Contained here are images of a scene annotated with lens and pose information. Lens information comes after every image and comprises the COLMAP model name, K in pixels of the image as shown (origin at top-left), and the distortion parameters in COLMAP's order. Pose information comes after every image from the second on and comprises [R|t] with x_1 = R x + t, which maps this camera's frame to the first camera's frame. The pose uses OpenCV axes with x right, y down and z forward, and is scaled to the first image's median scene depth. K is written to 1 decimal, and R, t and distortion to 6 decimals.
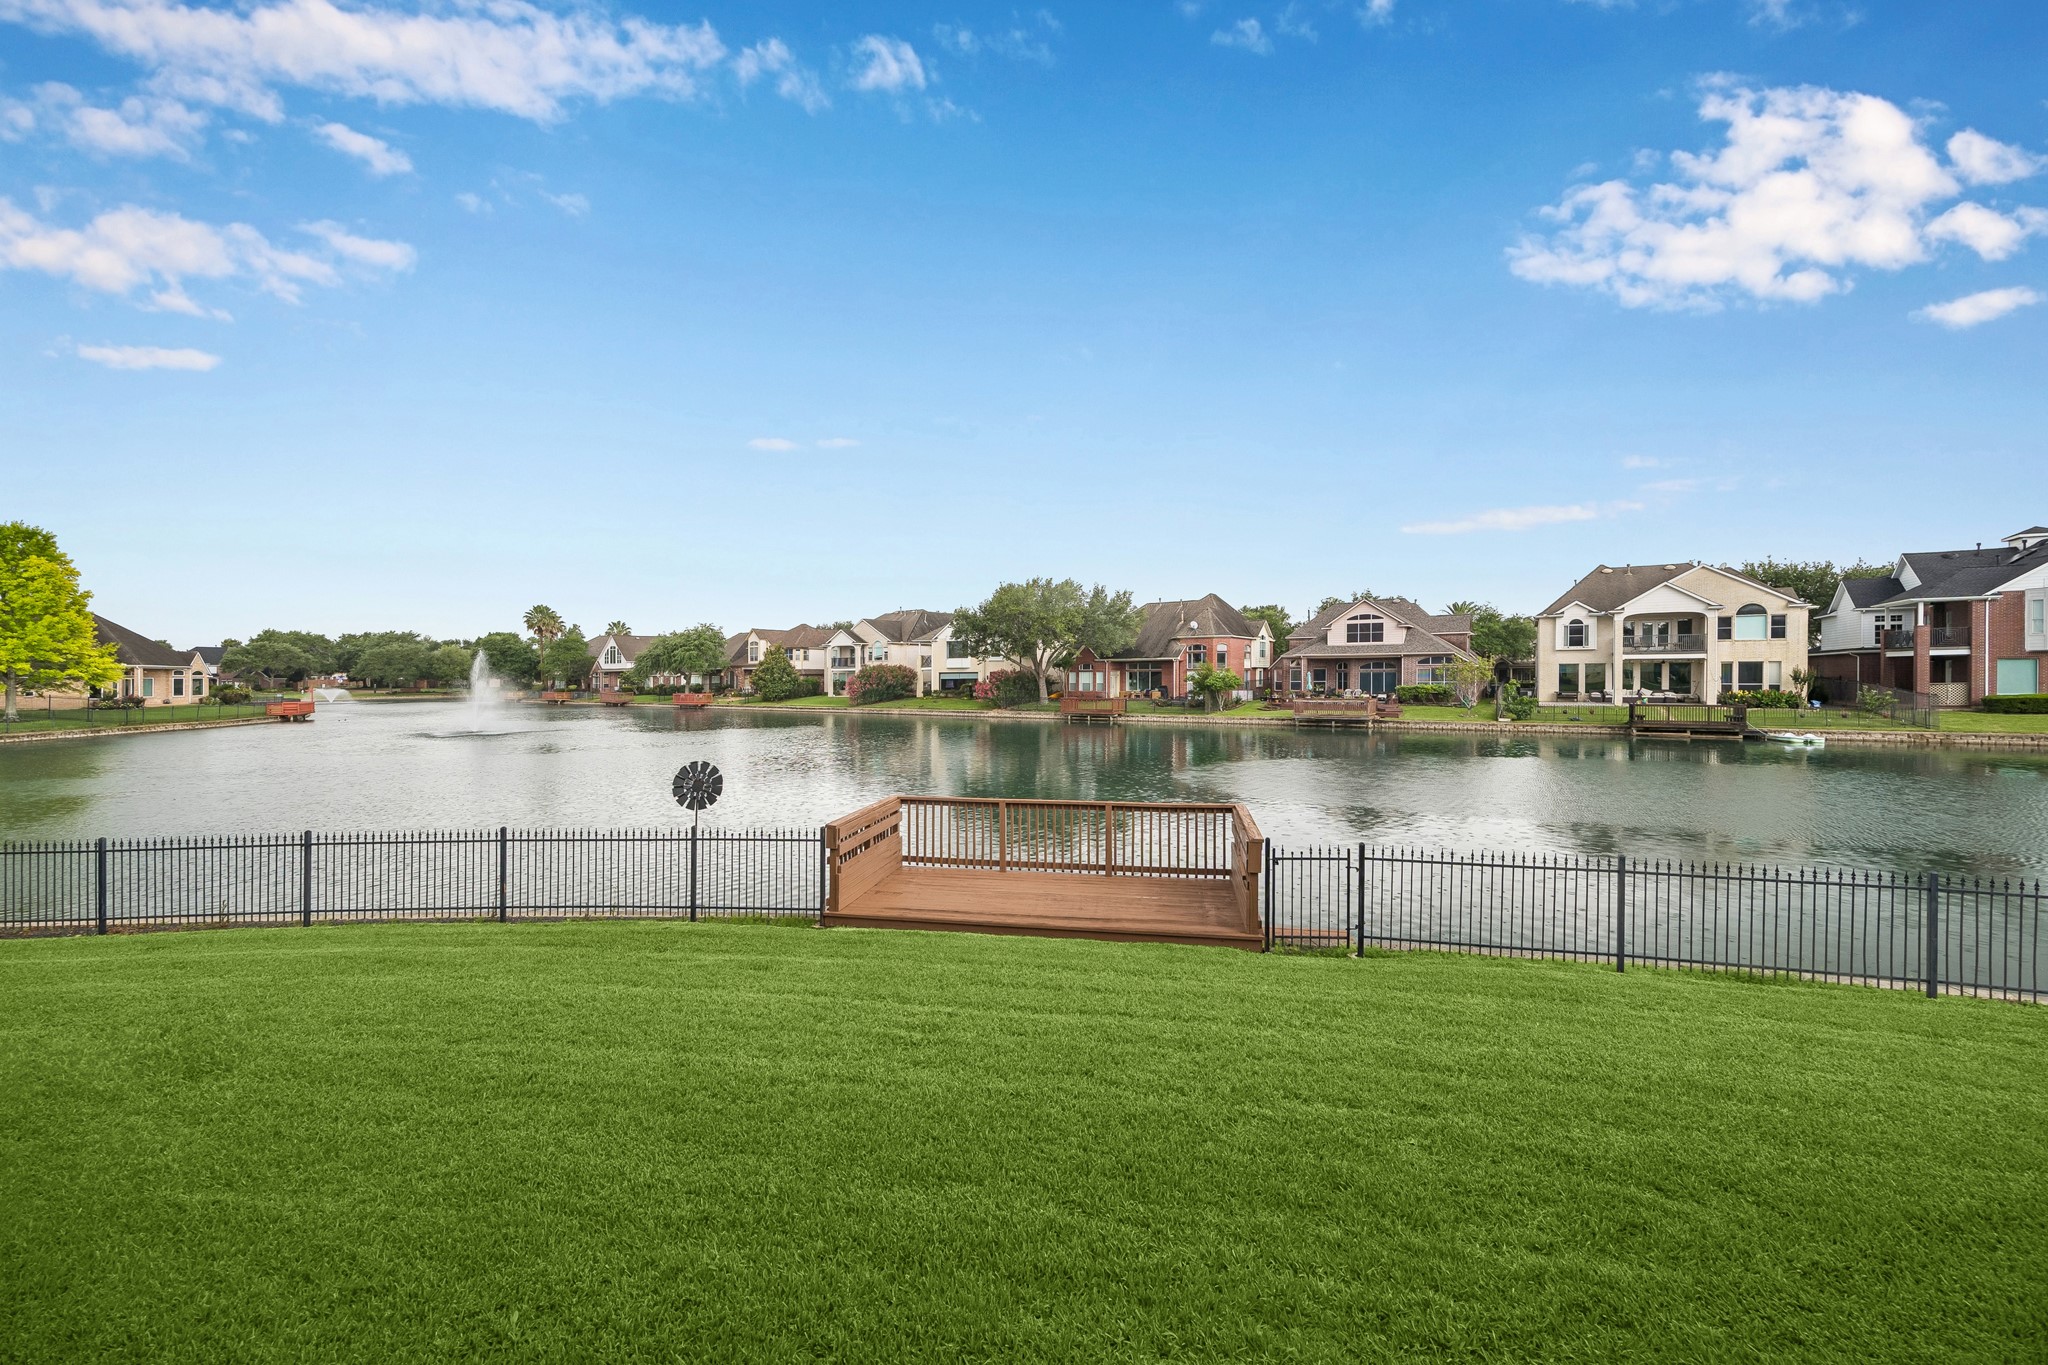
lens RADIAL K [[801.9, 0, 1010.1], [0, 801.9, 663.3], [0, 0, 1]] dist [0.000275, -0.000199]
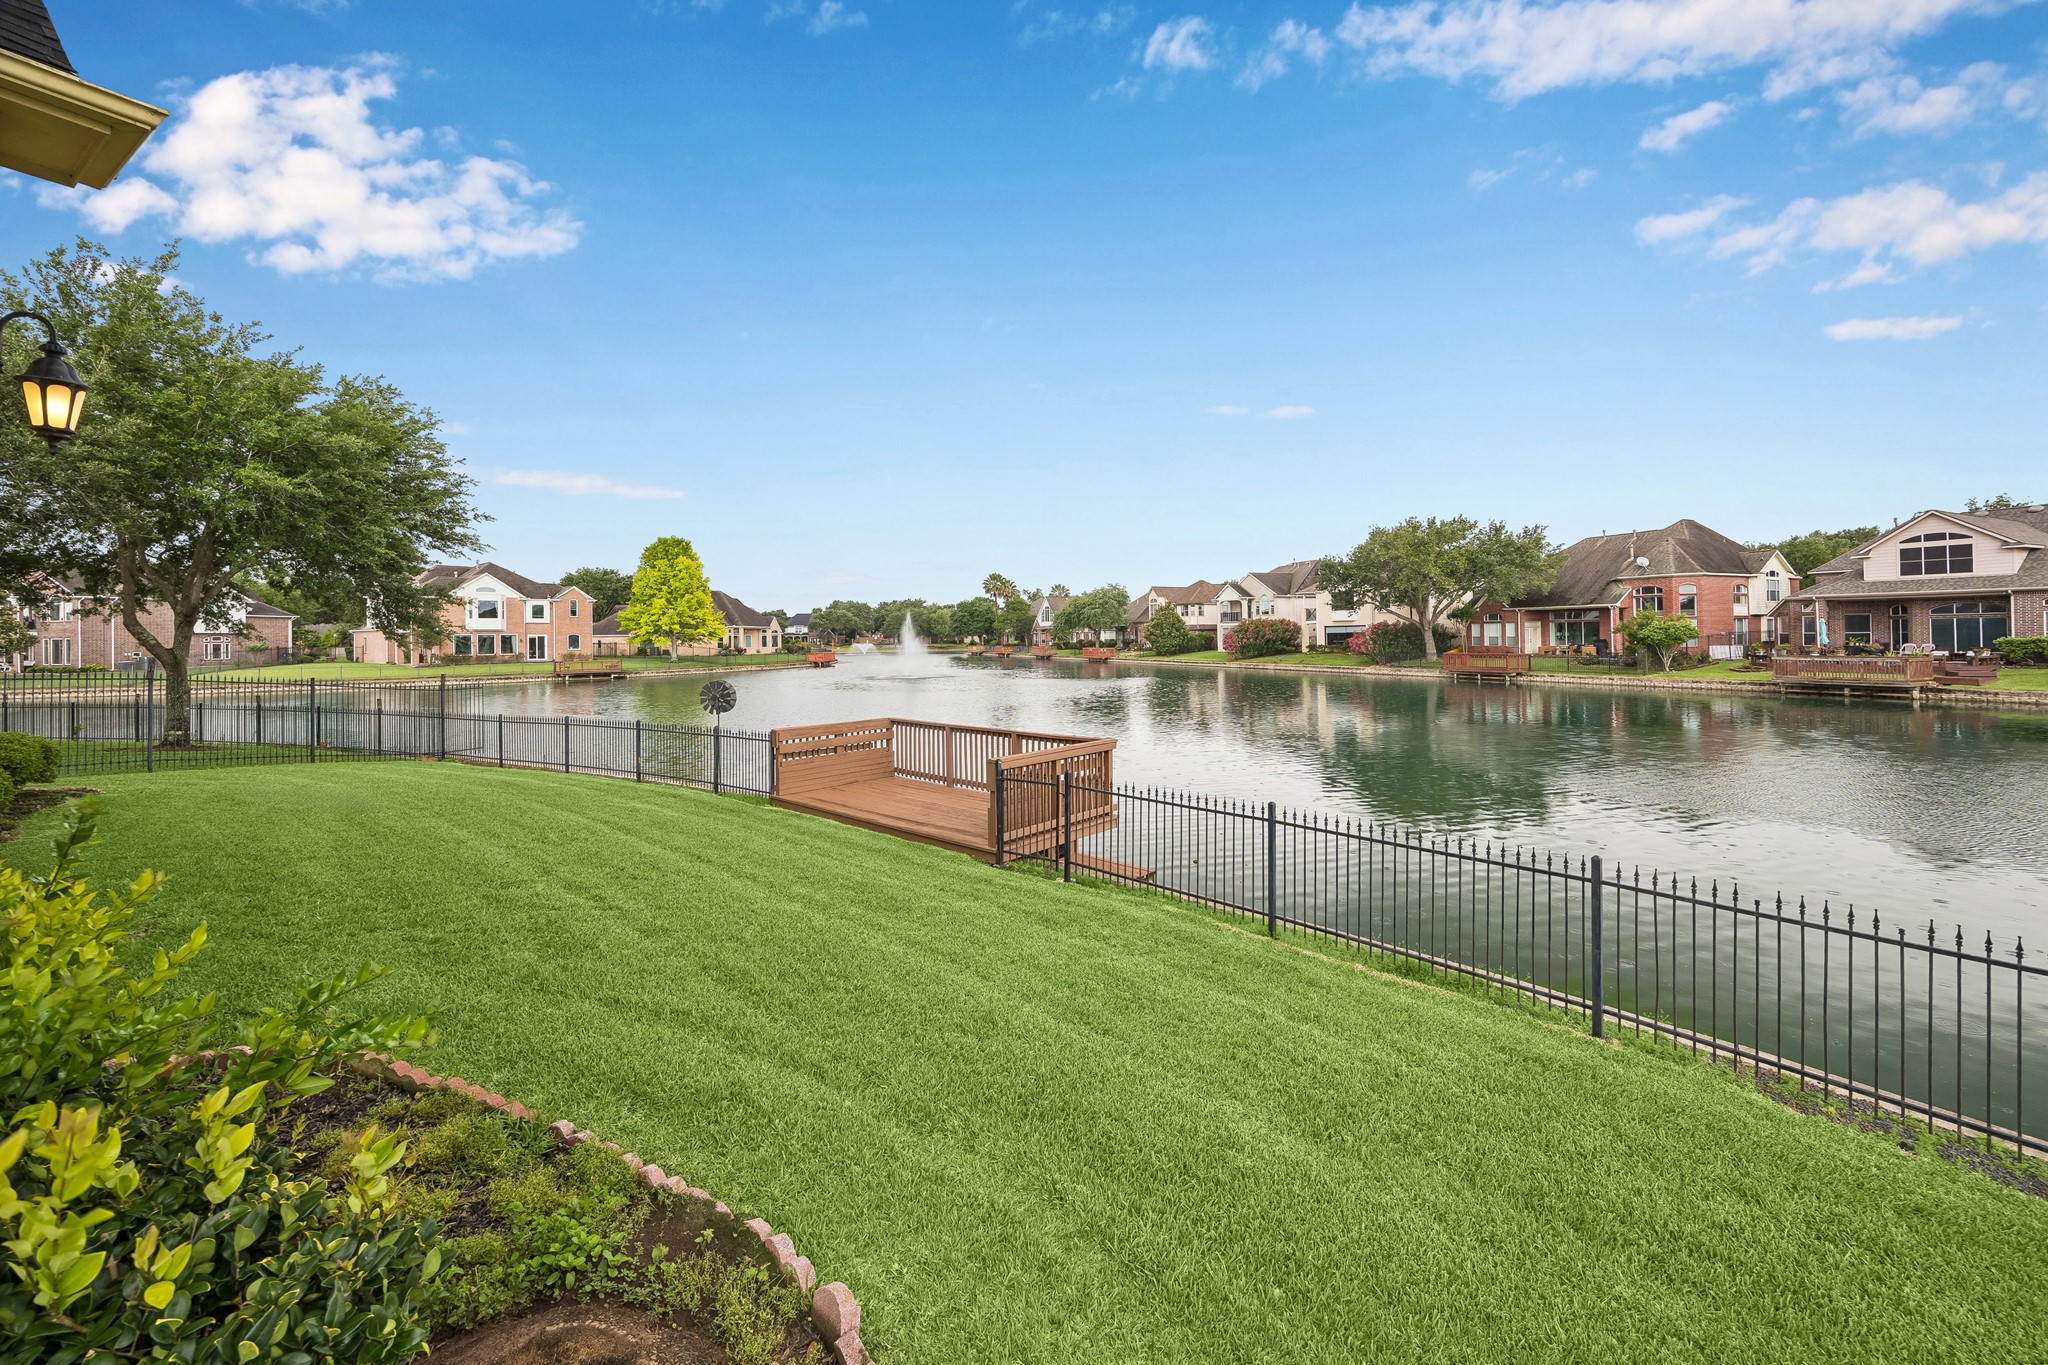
lens RADIAL K [[803.8, 0, 1022.7], [0, 803.8, 641.3], [0, 0, 1]] dist [-0.001614, -0.000140]
pose [[0.850906, -0.000027, -0.525318, 0.118976], [0.013377, 0.999677, 0.021618, 0.004580], [0.525148, -0.025422, 0.850631, 0.013270]]
